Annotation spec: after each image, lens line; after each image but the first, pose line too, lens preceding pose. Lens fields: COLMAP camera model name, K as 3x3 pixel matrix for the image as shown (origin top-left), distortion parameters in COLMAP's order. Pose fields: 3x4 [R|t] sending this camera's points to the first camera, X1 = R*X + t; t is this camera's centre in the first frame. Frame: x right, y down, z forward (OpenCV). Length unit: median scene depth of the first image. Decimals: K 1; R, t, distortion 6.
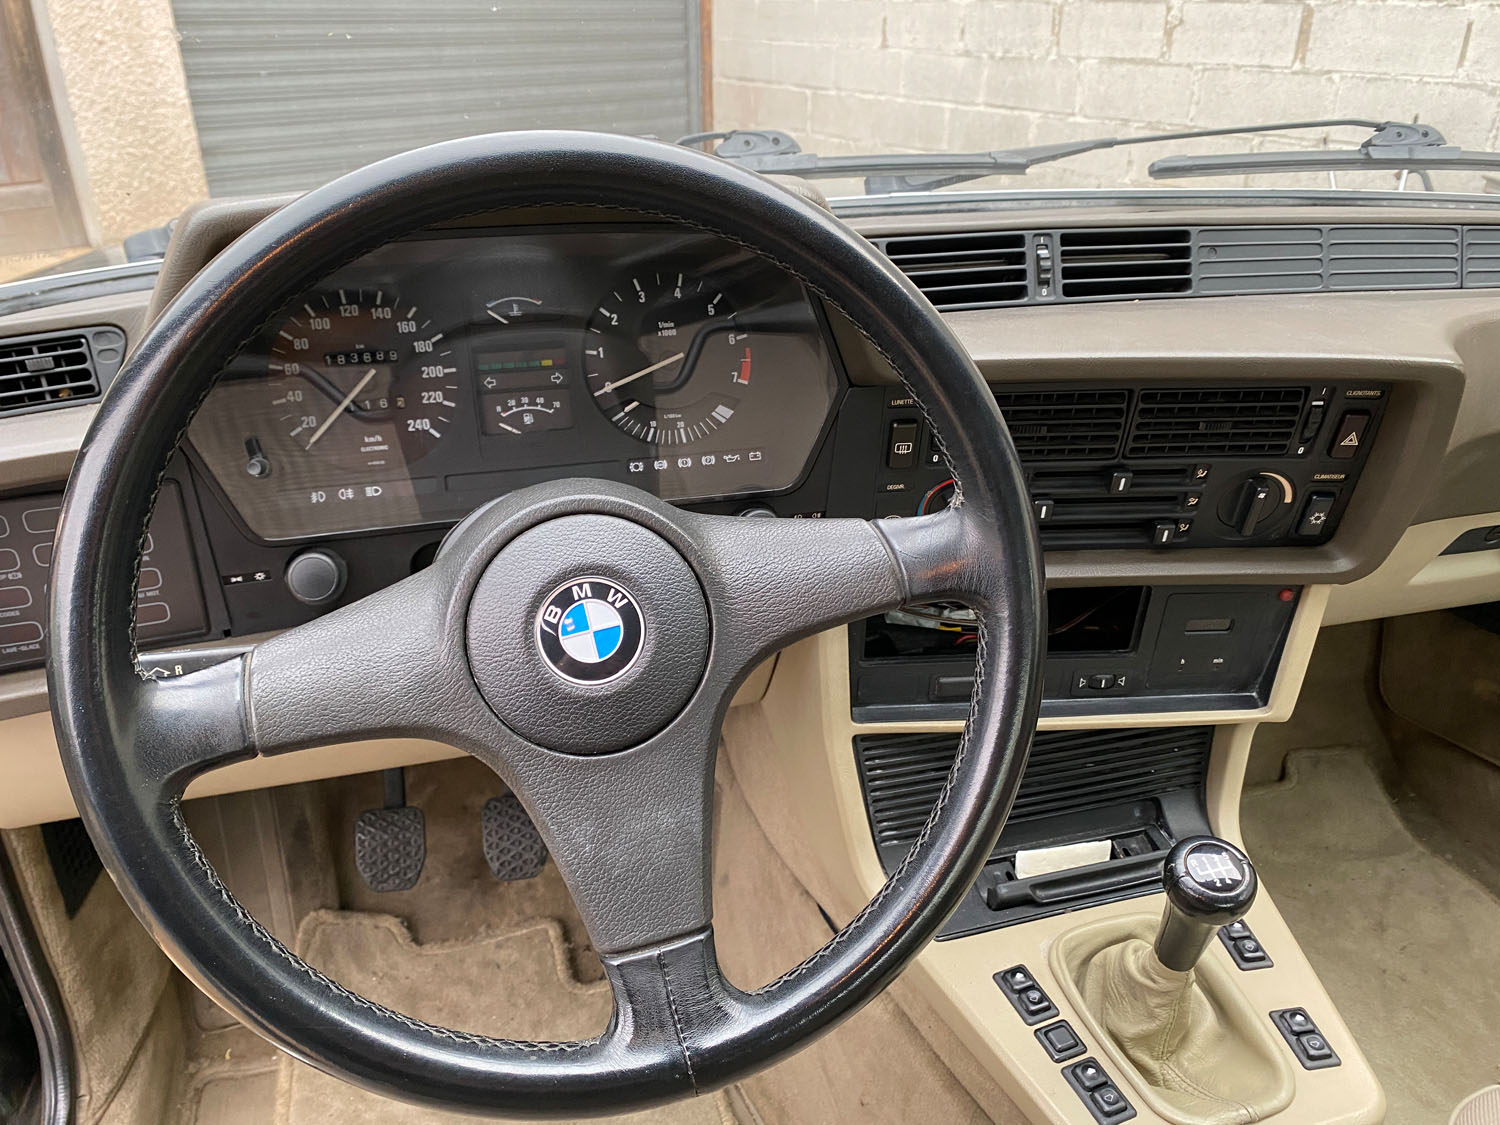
lens RADIAL K [[1164.0, 0, 745.6], [0, 1164.0, 562.8], [0, 0, 1]] dist [0.011604, 0.002624]
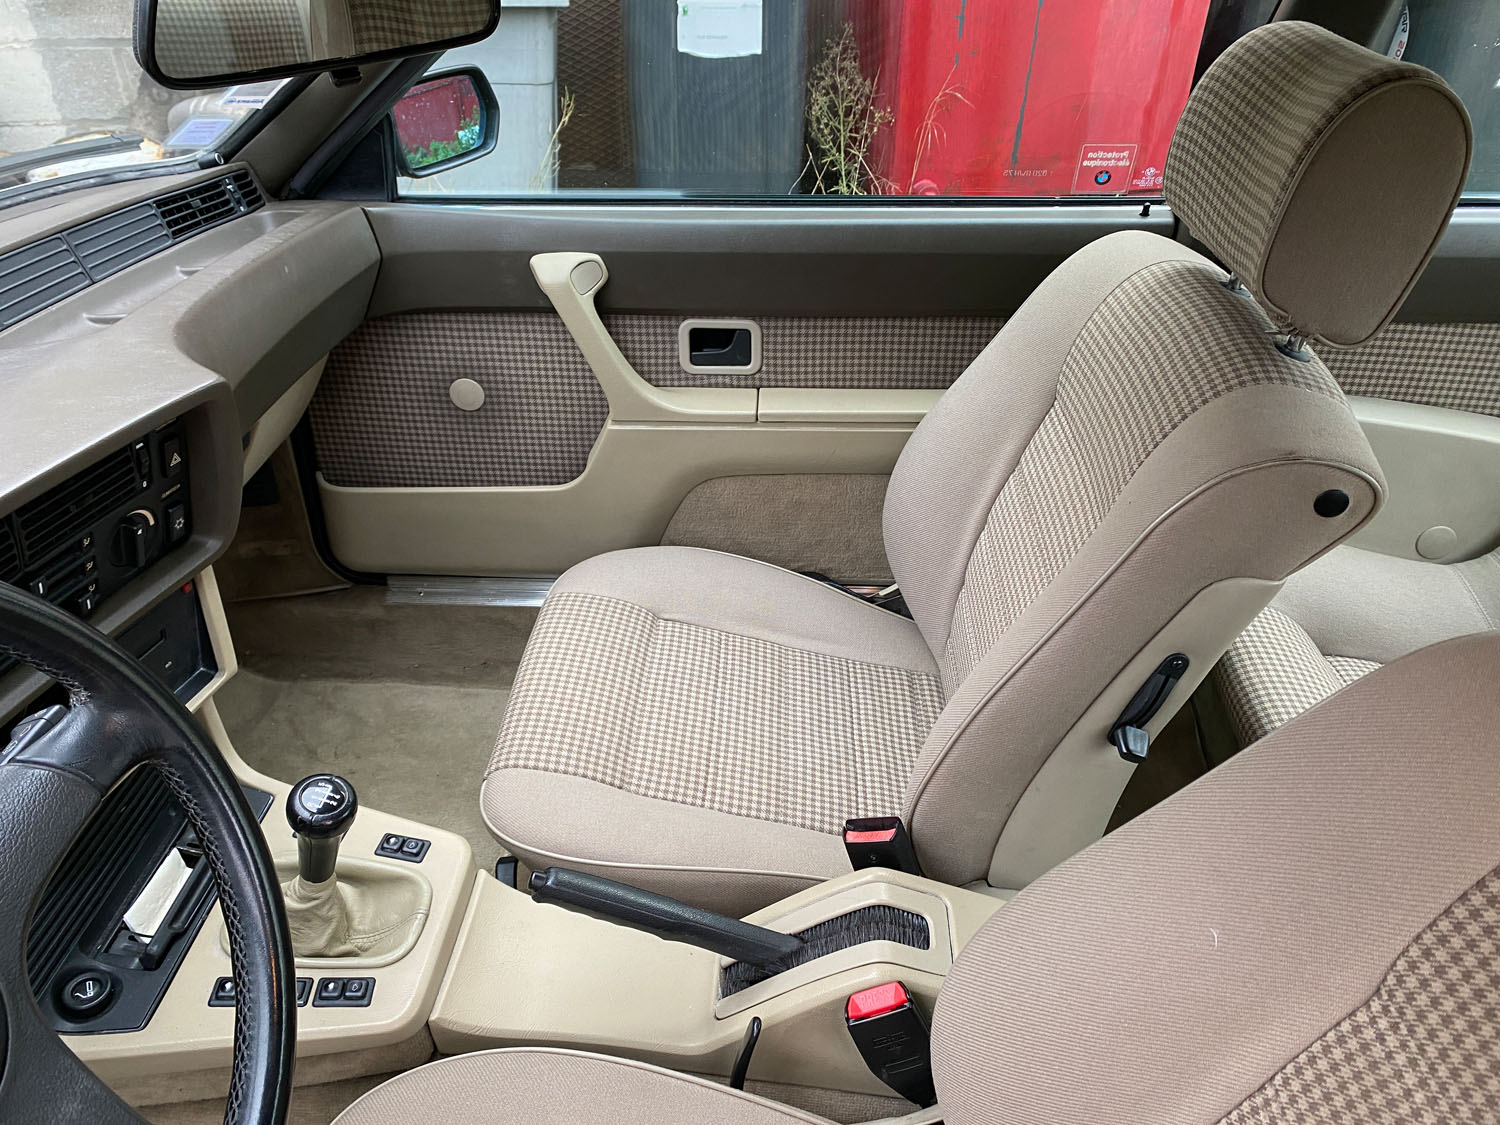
lens RADIAL K [[1143.2, 0, 751.6], [0, 1143.2, 578.5], [0, 0, 1]] dist [0.024620, -0.000745]
pose [[0.331178, -0.525849, 0.783456, -0.285761], [0.400383, 0.830171, 0.387956, -0.223404], [-0.854409, 0.185200, 0.485475, -0.075691]]
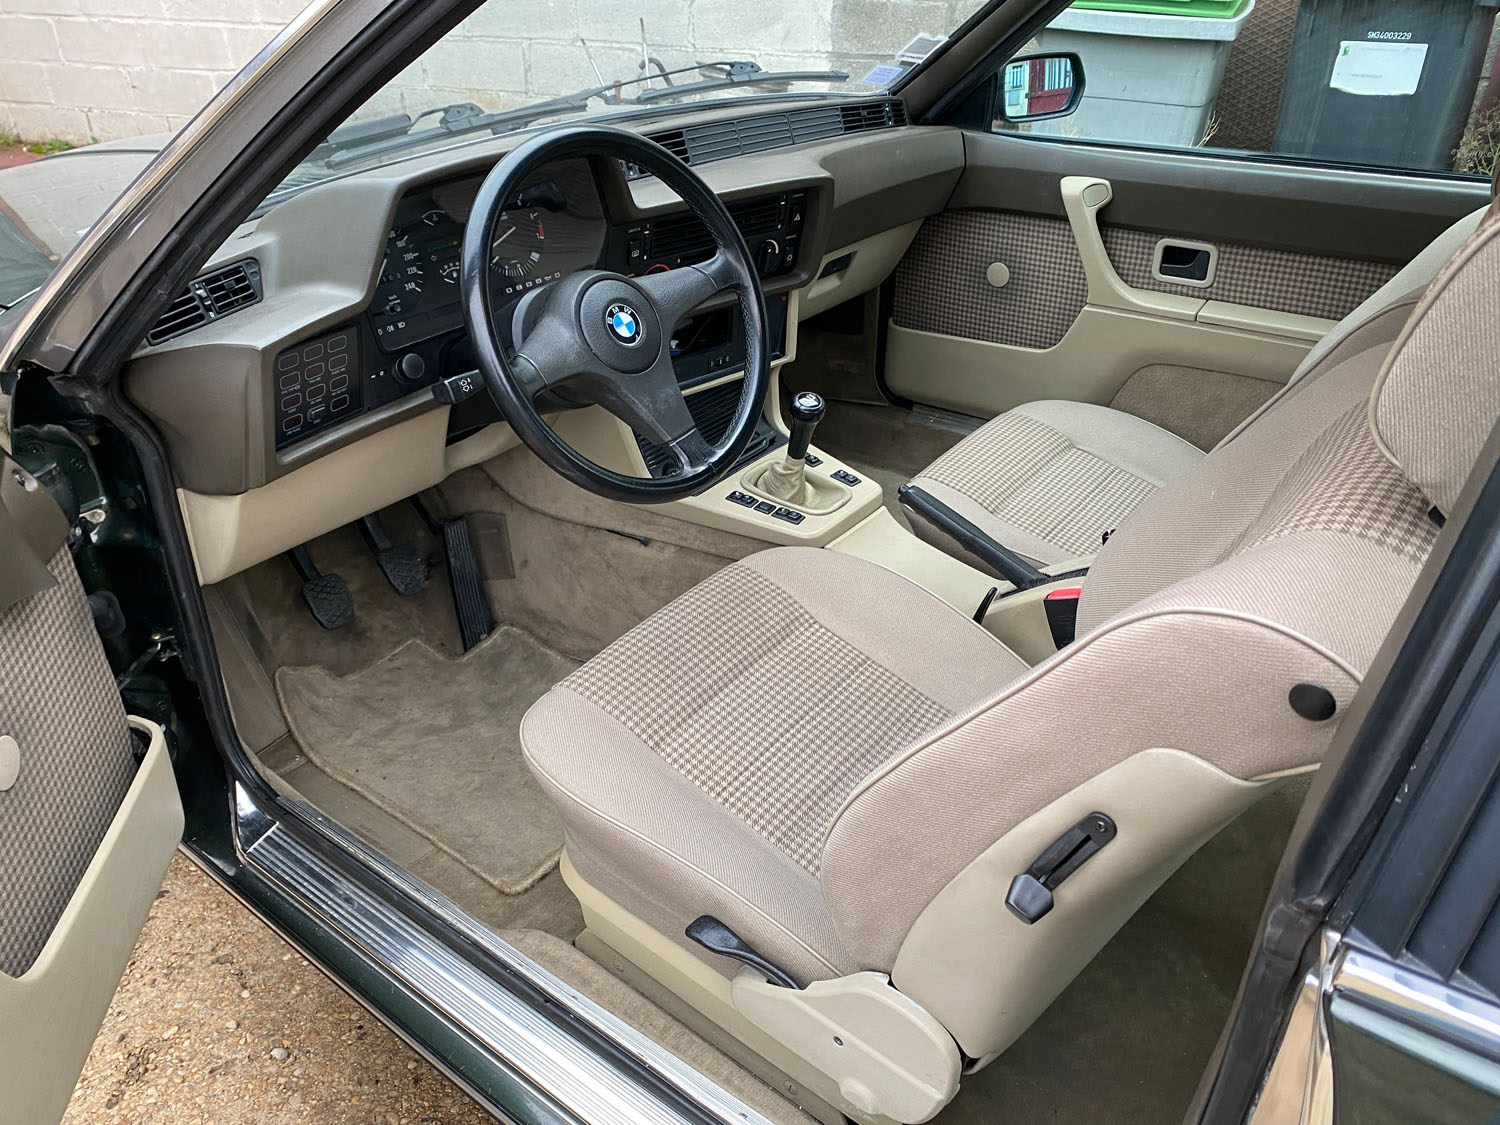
lens RADIAL K [[1164.0, 0, 745.6], [0, 1164.0, 562.8], [0, 0, 1]] dist [0.011604, 0.002624]
pose [[0.803217, -0.307752, 0.510030, -0.907200], [0.265404, 0.951414, 0.156114, 0.149946], [-0.533294, 0.009970, 0.845871, -0.839302]]
